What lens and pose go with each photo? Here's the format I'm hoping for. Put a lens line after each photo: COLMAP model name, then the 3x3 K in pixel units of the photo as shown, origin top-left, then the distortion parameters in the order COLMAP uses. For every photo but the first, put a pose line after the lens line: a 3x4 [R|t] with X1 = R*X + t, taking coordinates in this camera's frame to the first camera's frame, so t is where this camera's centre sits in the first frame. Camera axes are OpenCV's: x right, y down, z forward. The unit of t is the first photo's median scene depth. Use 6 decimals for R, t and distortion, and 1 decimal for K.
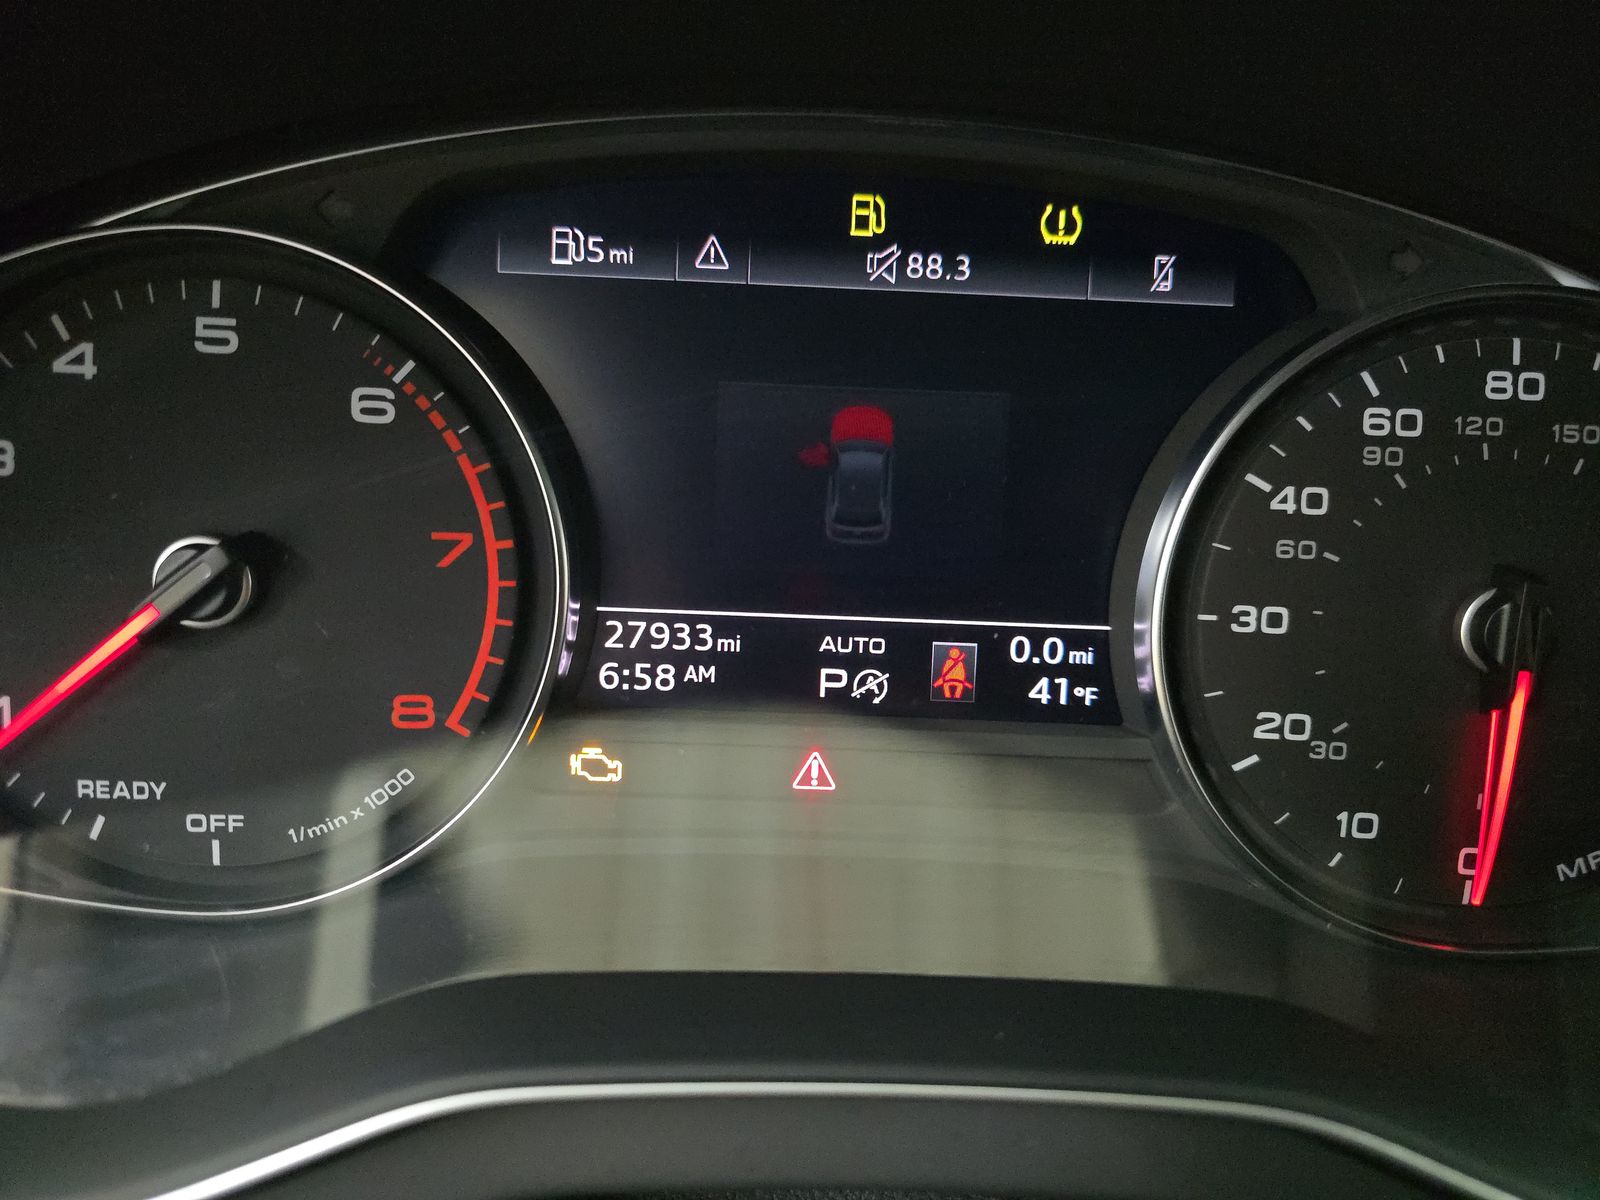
lens RADIAL K [[1077.6, 0, 800.0], [0, 1077.6, 600.0], [0, 0, 1]] dist [-0.002373, -0.036579]
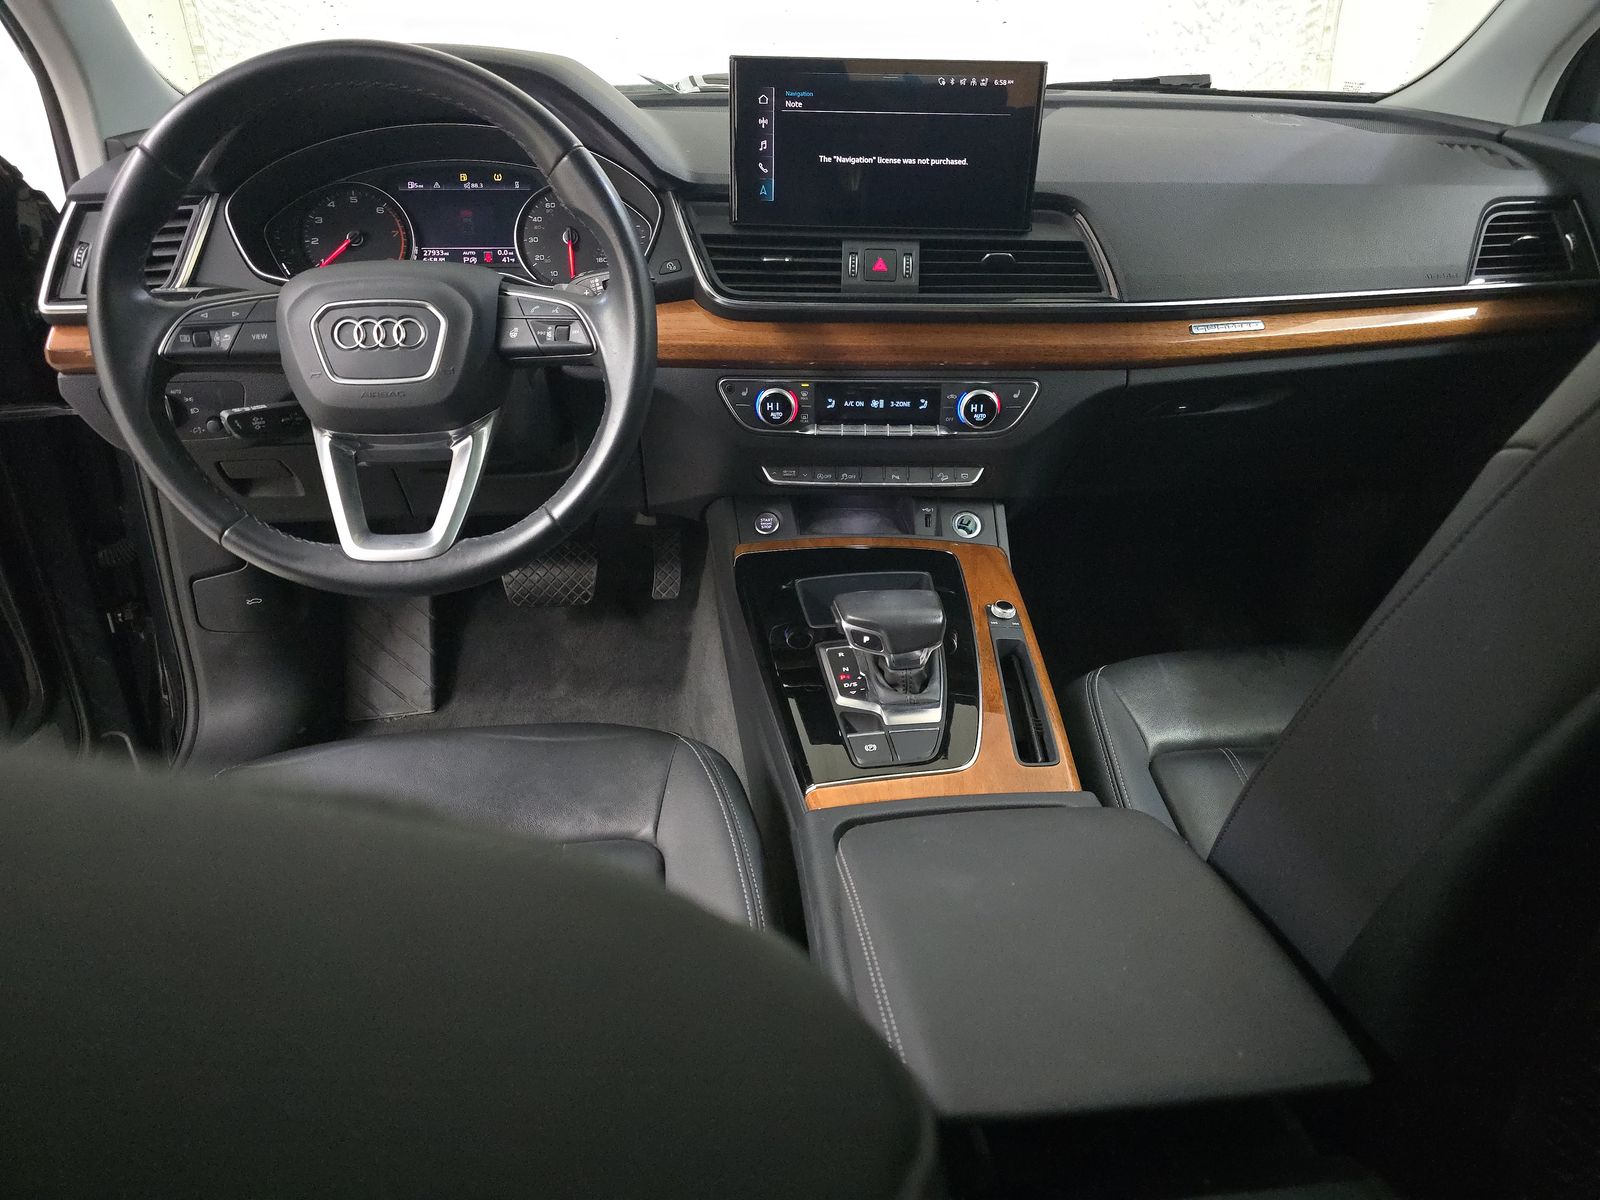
lens RADIAL K [[1074.1, 0, 800.0], [0, 1074.1, 600.0], [0, 0, 1]] dist [0.021728, -0.000935]
pose [[0.993638, -0.081451, 0.077779, 1.234989], [0.083289, 0.996311, -0.020673, 2.204828], [-0.075809, 0.027020, 0.996756, -4.920994]]
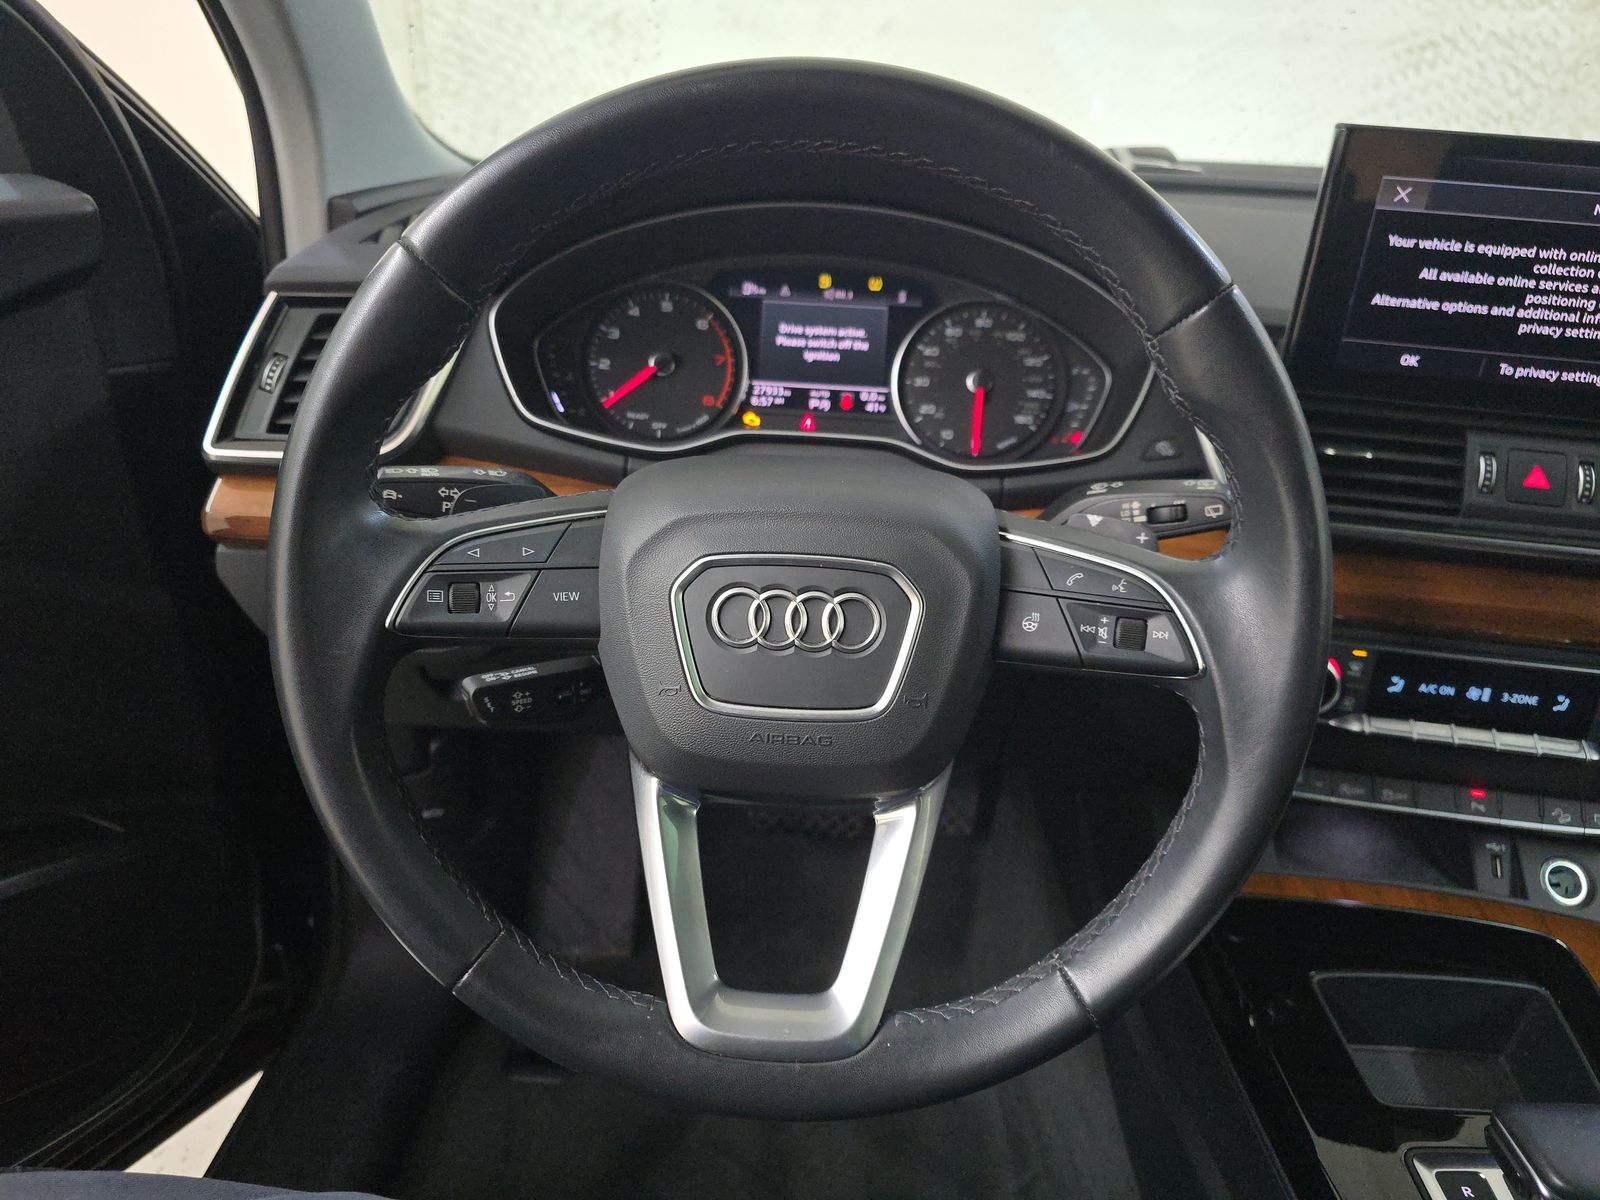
lens RADIAL K [[1069.5, 0, 797.3], [0, 1069.5, 599.0], [0, 0, 1]] dist [0.034499, -0.030203]
pose [[0.999497, 0.019013, -0.025380, 0.081945], [-0.020819, 0.997123, -0.072884, 1.070446], [0.023921, 0.073376, 0.997017, -2.775052]]
